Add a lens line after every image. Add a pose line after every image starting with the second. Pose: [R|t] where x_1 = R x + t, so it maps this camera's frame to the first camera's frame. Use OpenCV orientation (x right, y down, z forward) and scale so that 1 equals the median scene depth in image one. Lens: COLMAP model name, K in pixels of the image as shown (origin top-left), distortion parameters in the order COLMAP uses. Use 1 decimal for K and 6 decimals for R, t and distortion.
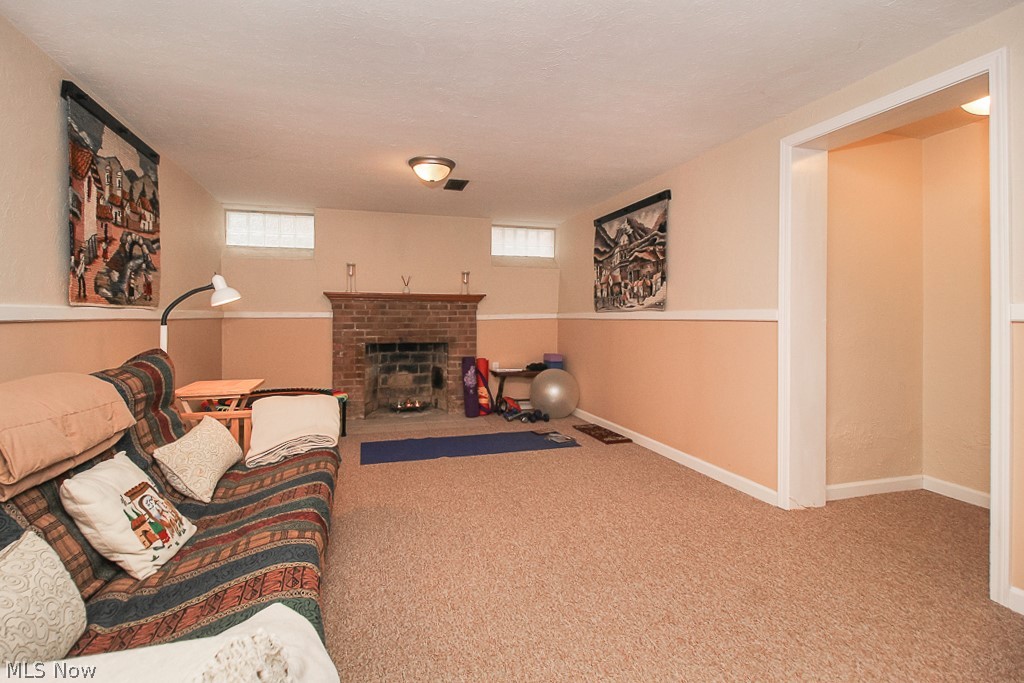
lens RADIAL K [[483.2, 0, 509.3], [0, 483.2, 325.6], [0, 0, 1]] dist [0.001221, -0.000292]
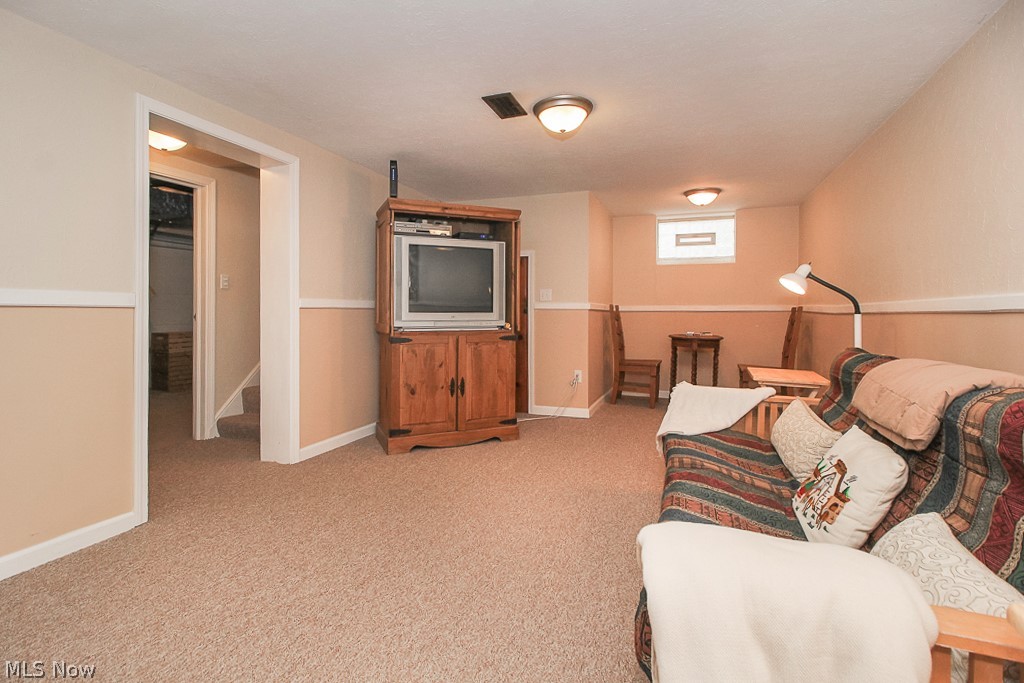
lens RADIAL K [[483.2, 0, 509.3], [0, 483.2, 325.6], [0, 0, 1]] dist [0.001221, -0.000292]
pose [[-0.804143, -0.023530, 0.593970, -0.716363], [-0.004970, 0.999447, 0.032864, -0.005642], [-0.594415, 0.023476, -0.803816, 2.018287]]
